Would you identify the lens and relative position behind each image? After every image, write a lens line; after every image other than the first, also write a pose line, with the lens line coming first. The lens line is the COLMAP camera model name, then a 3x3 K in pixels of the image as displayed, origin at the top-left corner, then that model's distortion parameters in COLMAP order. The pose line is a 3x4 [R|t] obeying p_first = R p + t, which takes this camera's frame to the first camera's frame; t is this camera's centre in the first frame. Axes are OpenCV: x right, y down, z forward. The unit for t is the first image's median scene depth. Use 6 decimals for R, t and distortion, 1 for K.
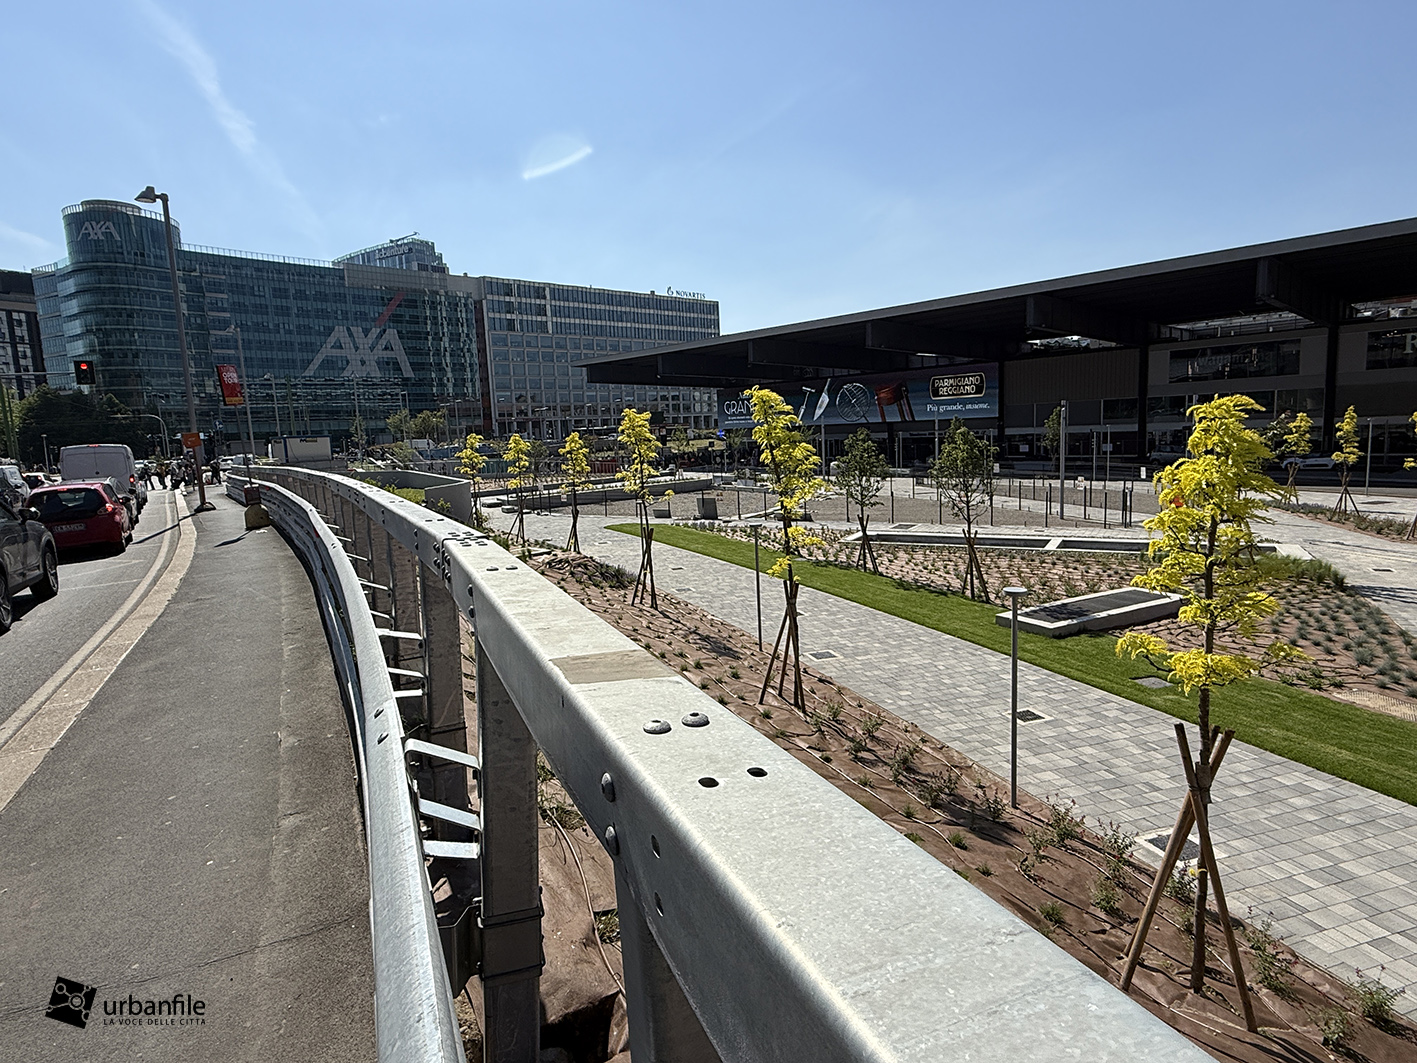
lens RADIAL K [[786.6, 0, 708.5], [0, 786.6, 531.5], [0, 0, 1]] dist [0.000147, 0.000206]
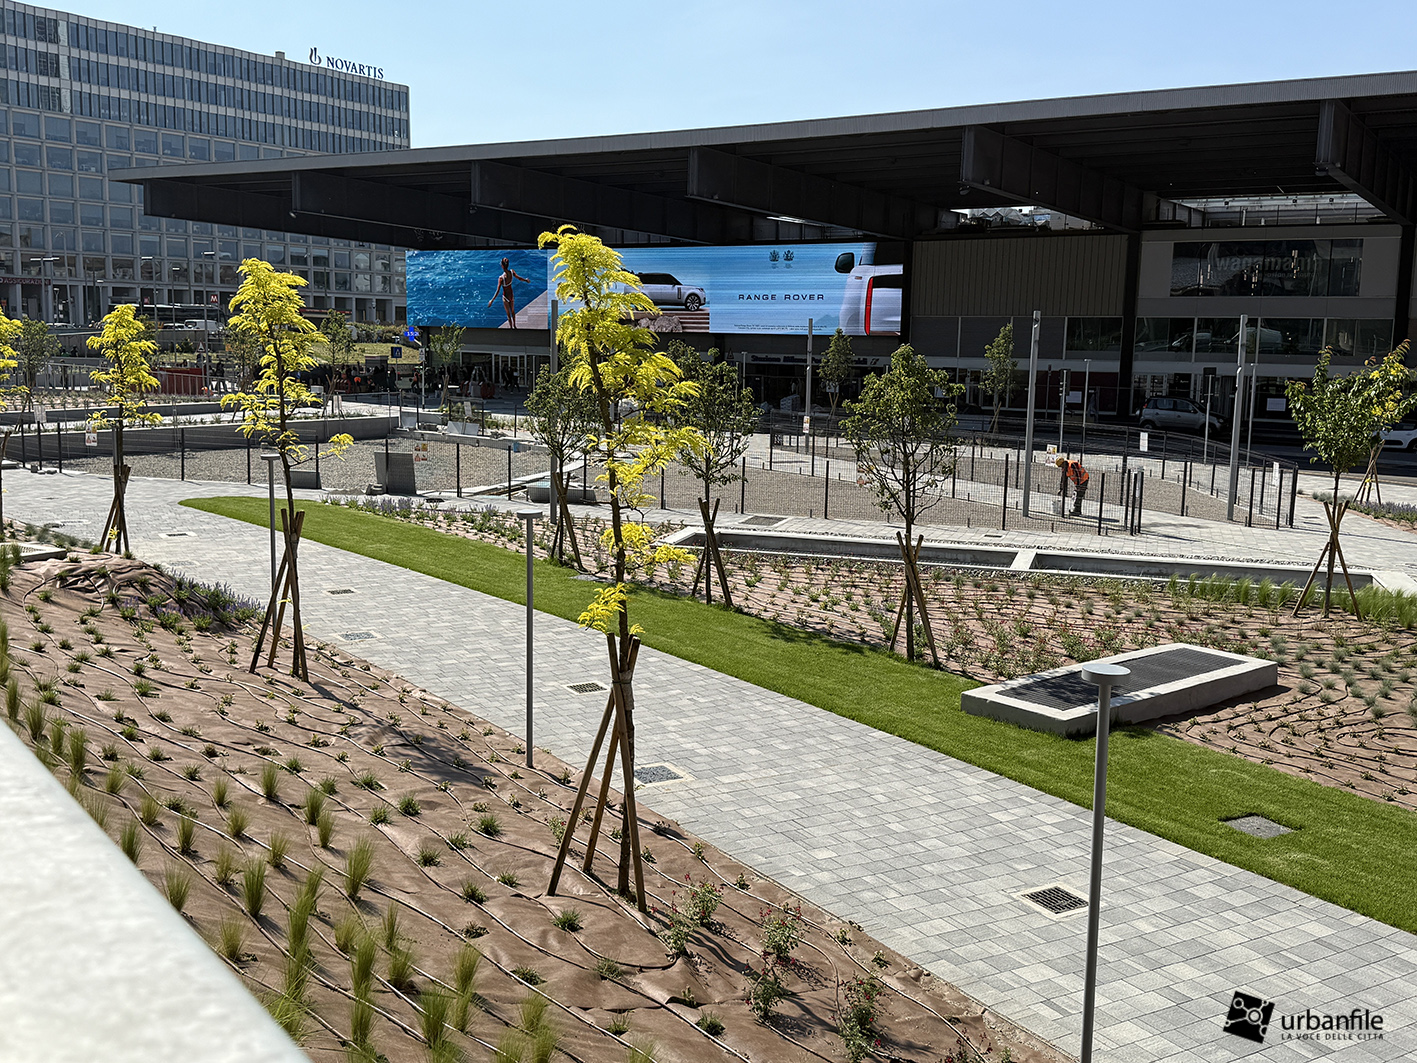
lens RADIAL K [[1356.4, 0, 708.5], [0, 1356.4, 531.5], [0, 0, 1]] dist [0.170599, -0.334863]
pose [[0.969735, 0.029269, 0.242401, -0.030674], [-0.031743, 0.999476, 0.006307, -0.004887], [-0.242089, -0.013810, 0.970156, 0.111015]]
